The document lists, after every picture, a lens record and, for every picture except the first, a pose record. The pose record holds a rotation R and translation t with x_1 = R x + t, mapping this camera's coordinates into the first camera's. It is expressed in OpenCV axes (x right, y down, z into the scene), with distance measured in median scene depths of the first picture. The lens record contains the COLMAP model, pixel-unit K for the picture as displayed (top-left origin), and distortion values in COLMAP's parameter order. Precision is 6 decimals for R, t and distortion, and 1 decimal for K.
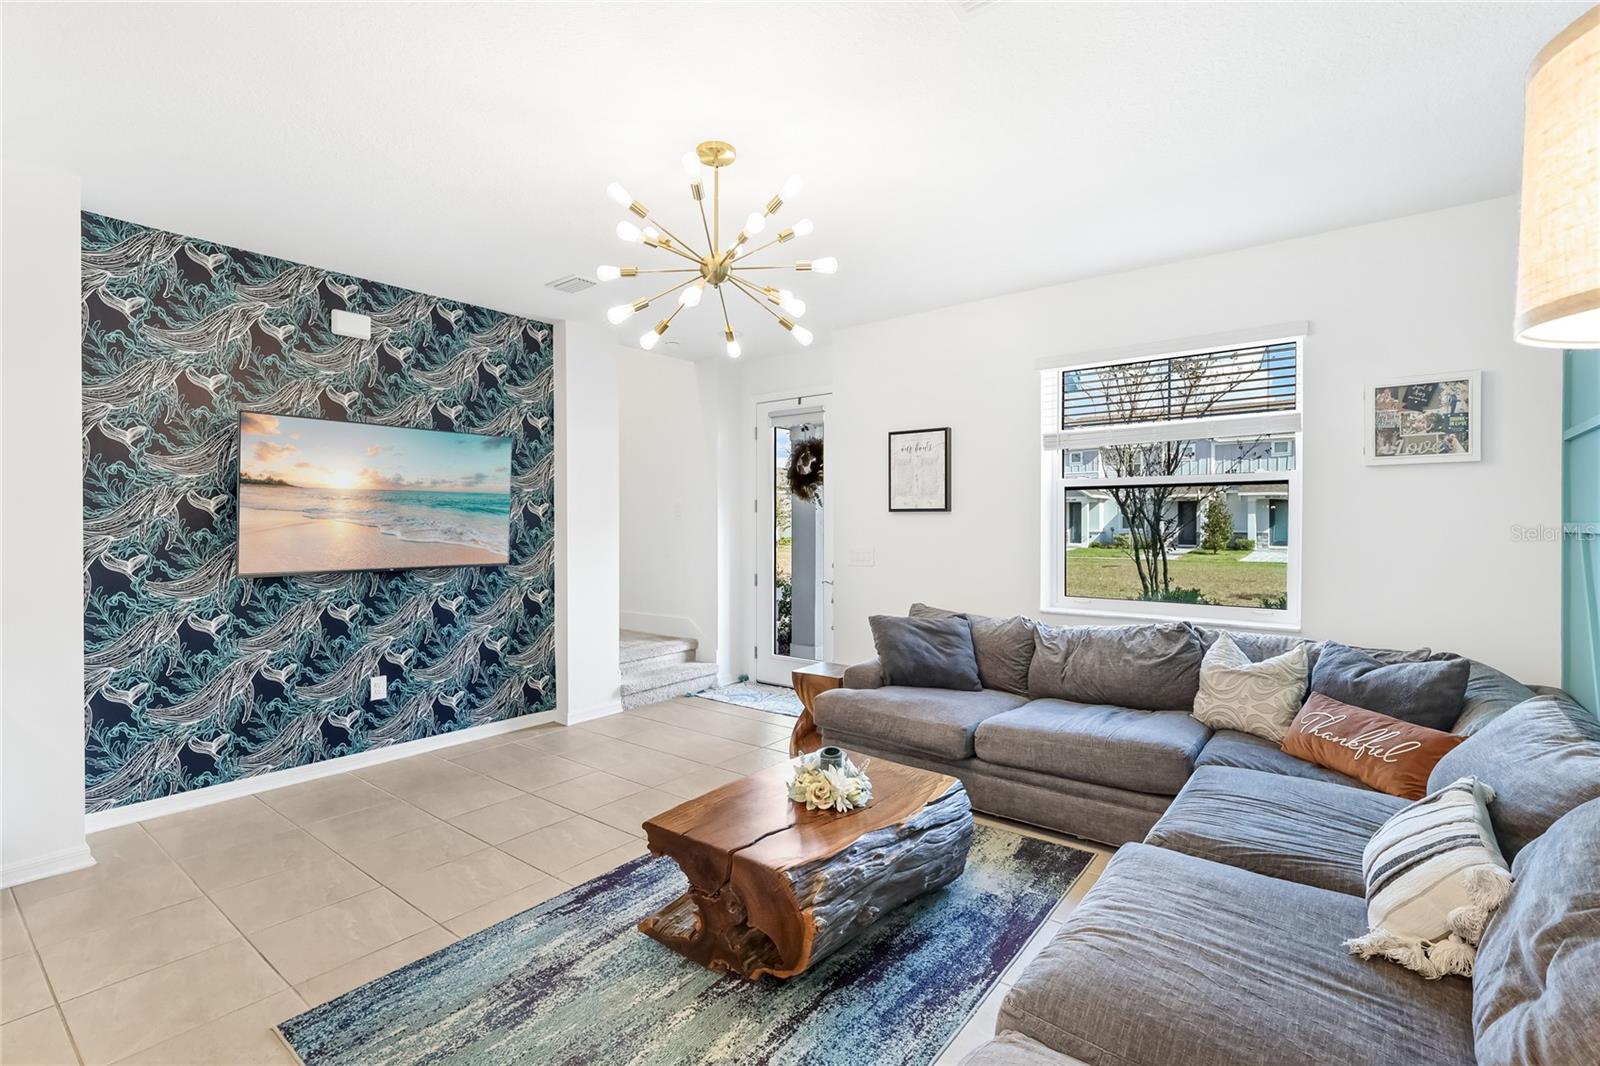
lens RADIAL K [[732.2, 0, 794.0], [0, 732.2, 526.5], [0, 0, 1]] dist [-0.000311, 0.000340]
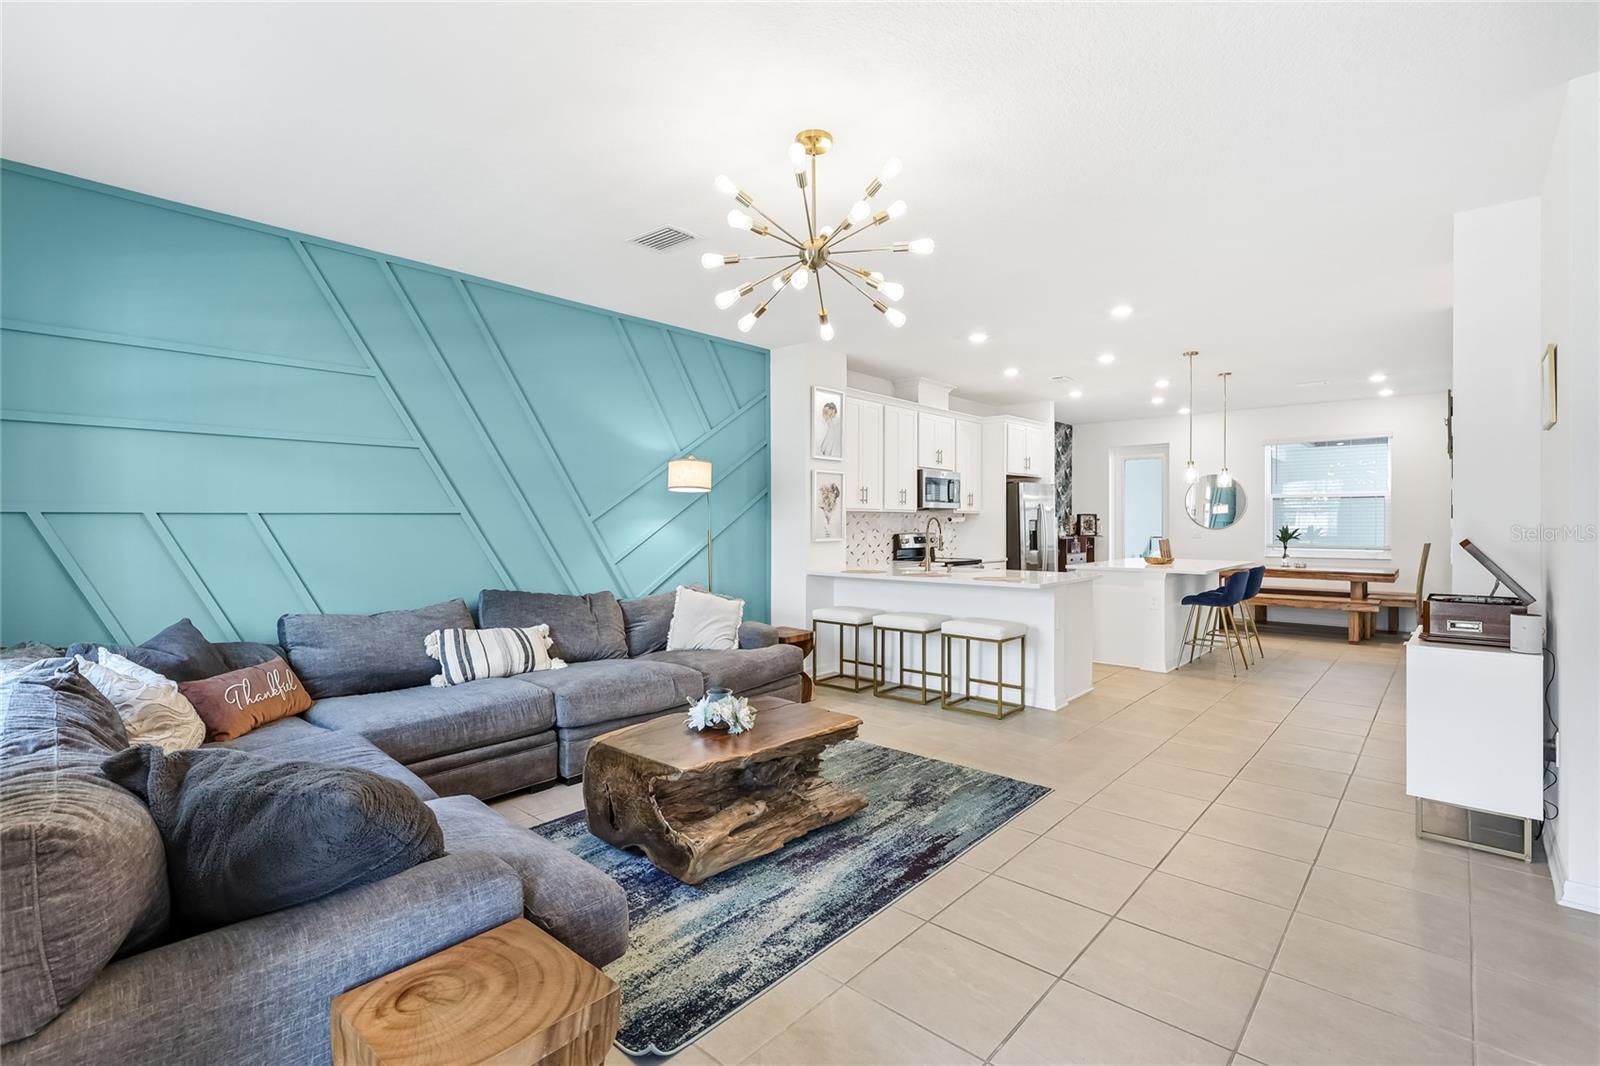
lens RADIAL K [[732.2, 0, 800.5], [0, 732.2, 527.1], [0, 0, 1]] dist [-0.000311, 0.000340]
pose [[-0.998386, 0.001440, 0.056778, -0.118497], [0.002070, 0.999937, 0.011045, 0.017555], [-0.056758, 0.011145, -0.998326, 1.662634]]
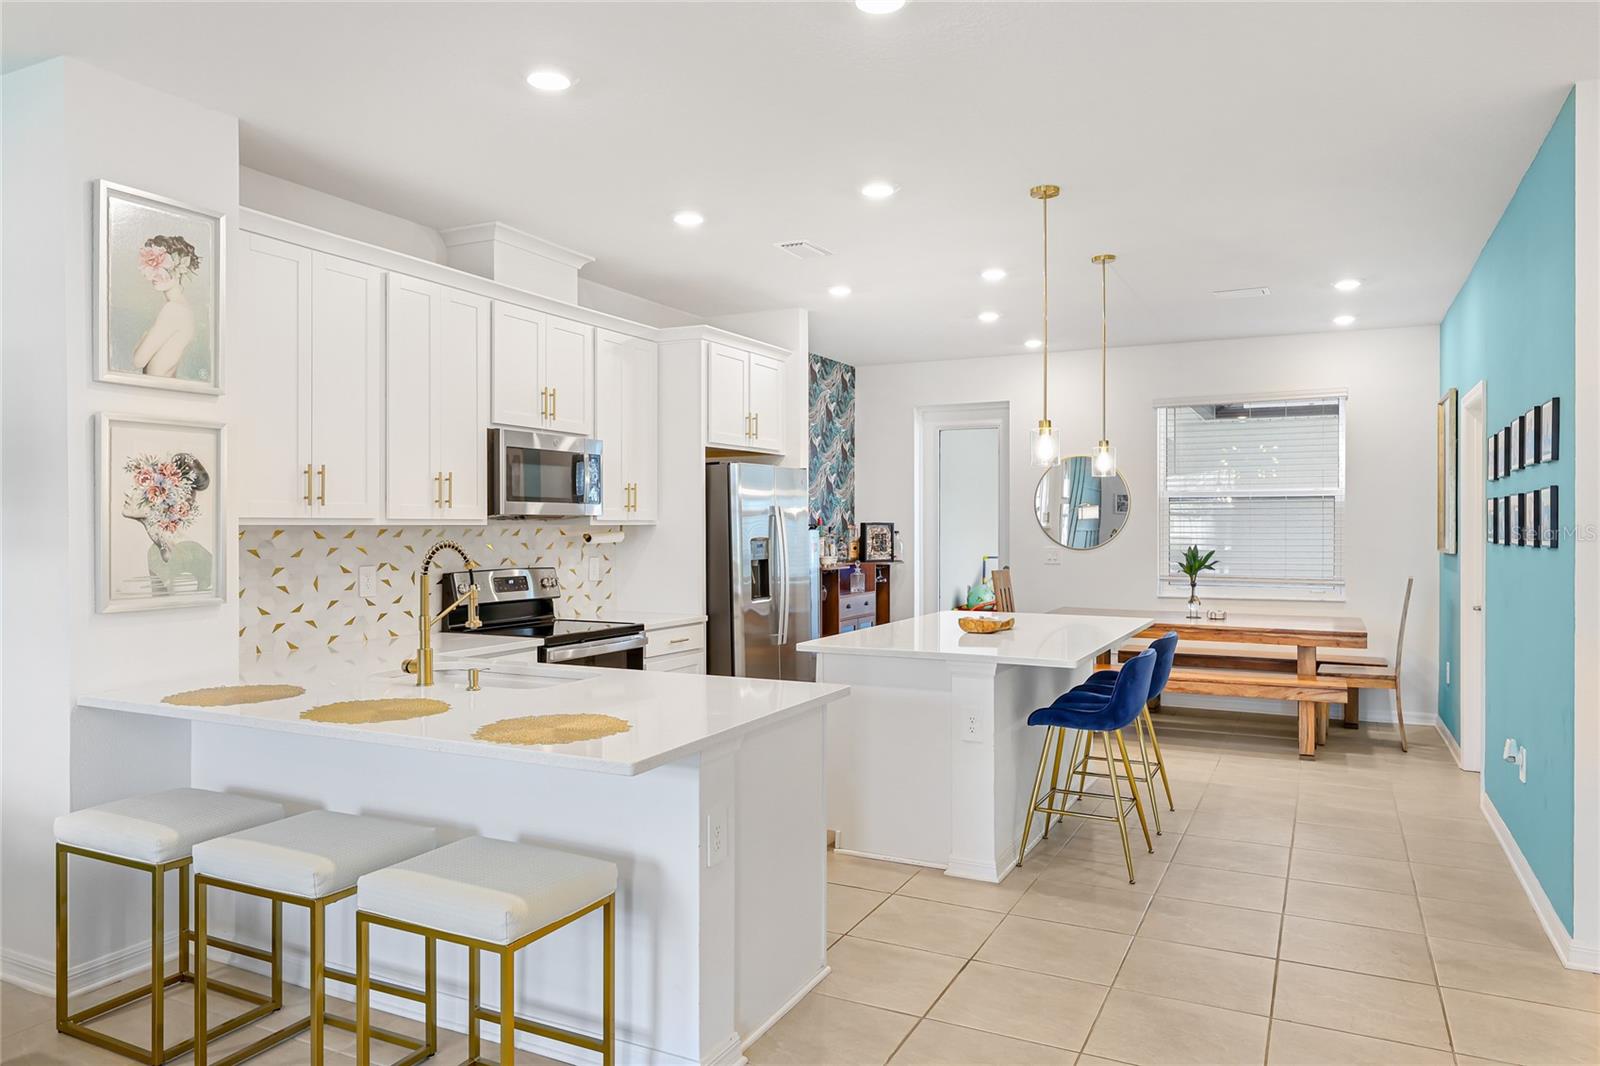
lens RADIAL K [[1066.5, 0, 801.3], [0, 1066.5, 527.2], [0, 0, 1]] dist [0.025896, -0.001854]
pose [[-0.977753, 0.000856, -0.209756, -0.456216], [-0.000534, 0.999978, 0.006567, -0.008874], [0.209757, 0.006533, -0.977732, 0.923912]]
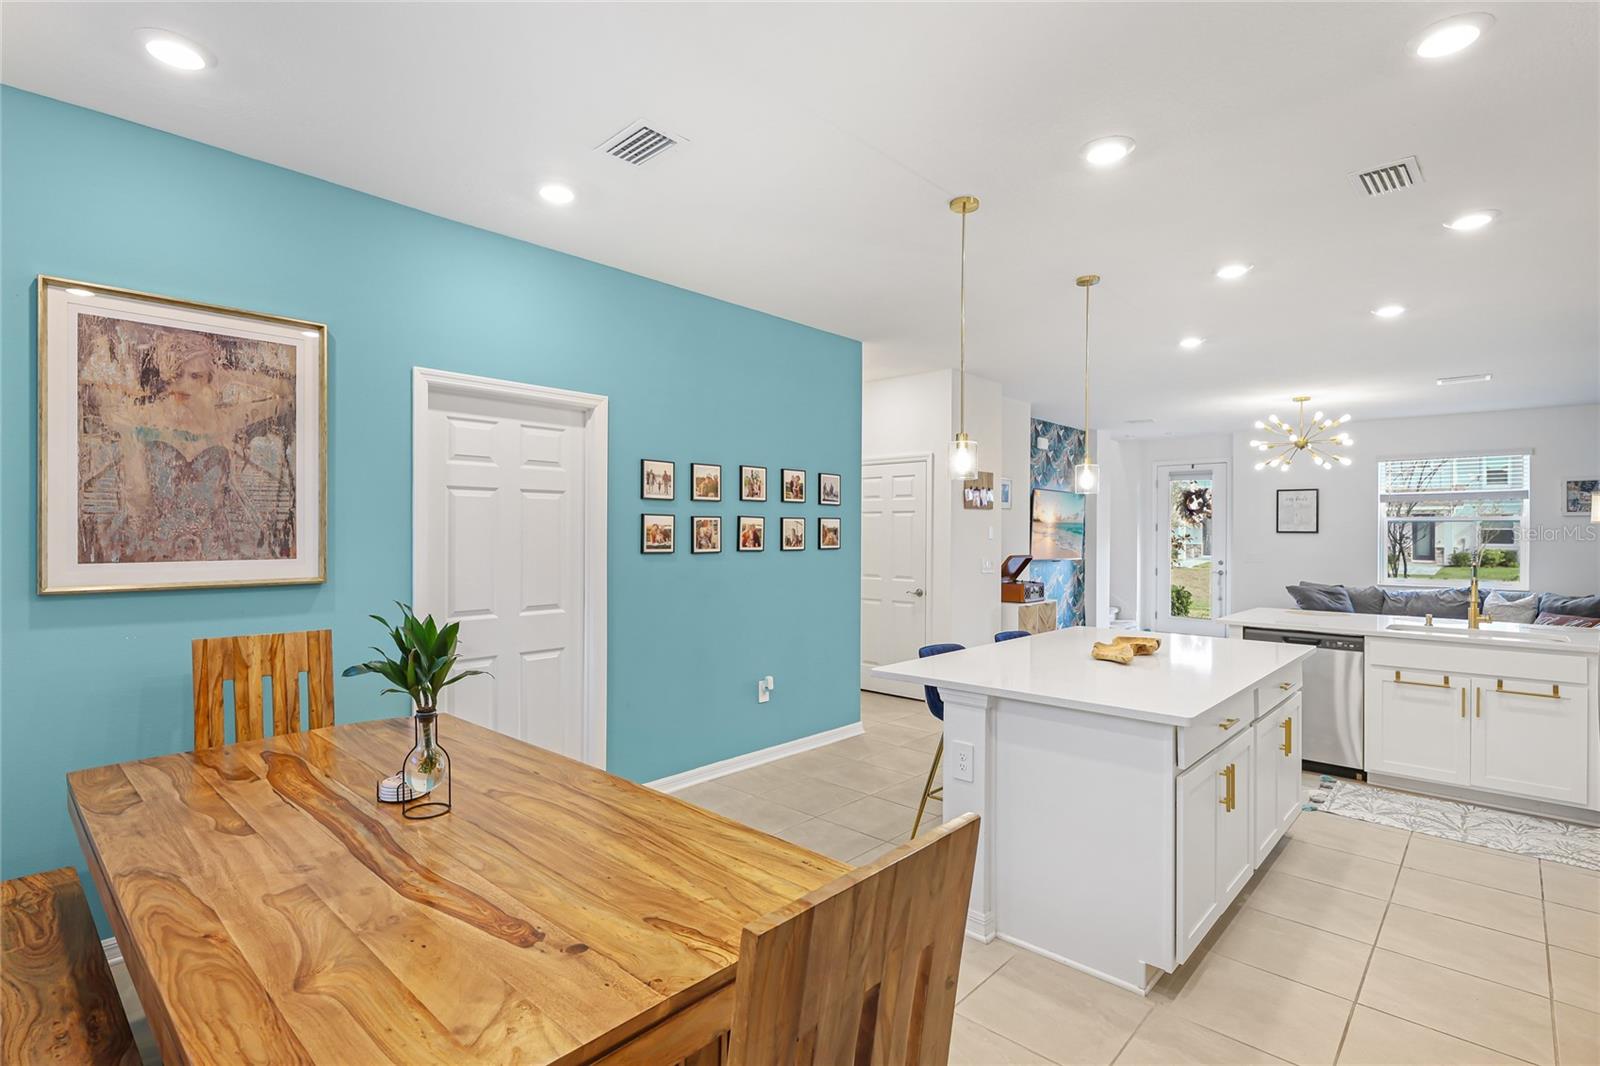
lens RADIAL K [[774.9, 0, 797.9], [0, 774.9, 531.6], [0, 0, 1]] dist [0.001117, 0.000403]
pose [[0.997366, 0.006925, -0.072196, -1.384313], [-0.007350, 0.999957, -0.005631, -0.004912], [0.072154, 0.006147, 0.997375, -1.541172]]
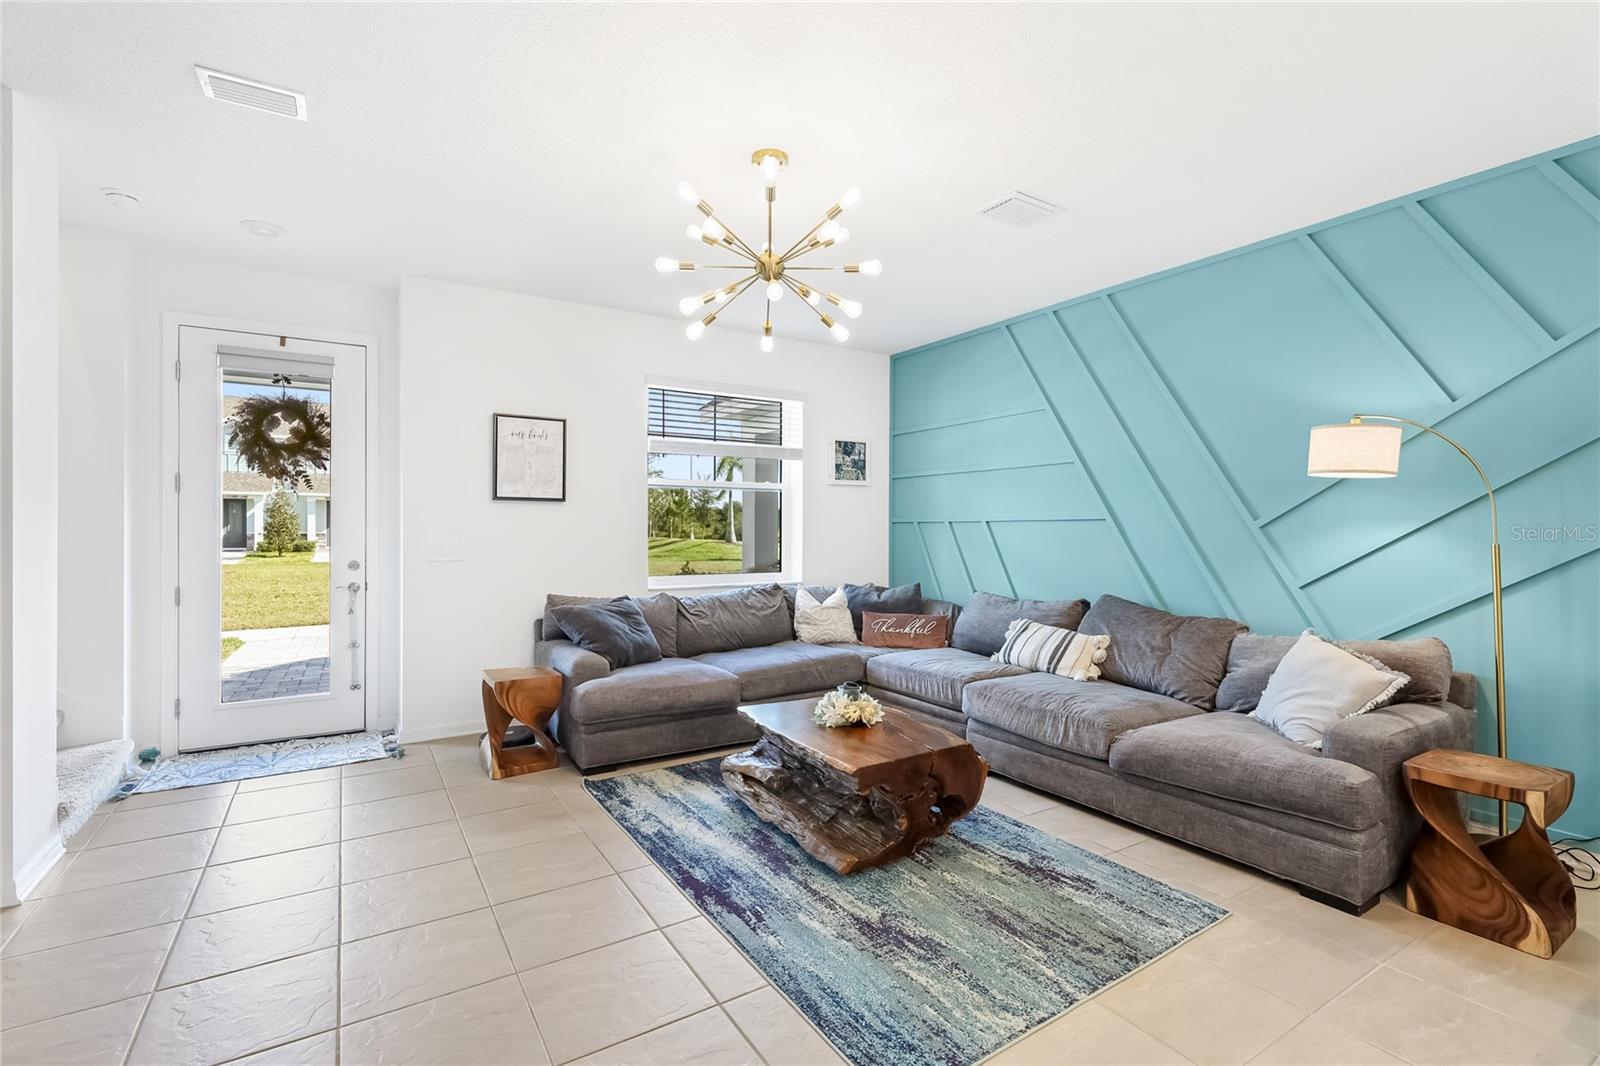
lens RADIAL K [[732.2, 0, 802.9], [0, 732.2, 530.3], [0, 0, 1]] dist [-0.000311, 0.000340]
pose [[0.331054, -0.001172, 0.943611, -0.897256], [-0.000261, 0.999999, 0.001334, 0.024808], [-0.943612, -0.000688, 0.331053, 0.491679]]
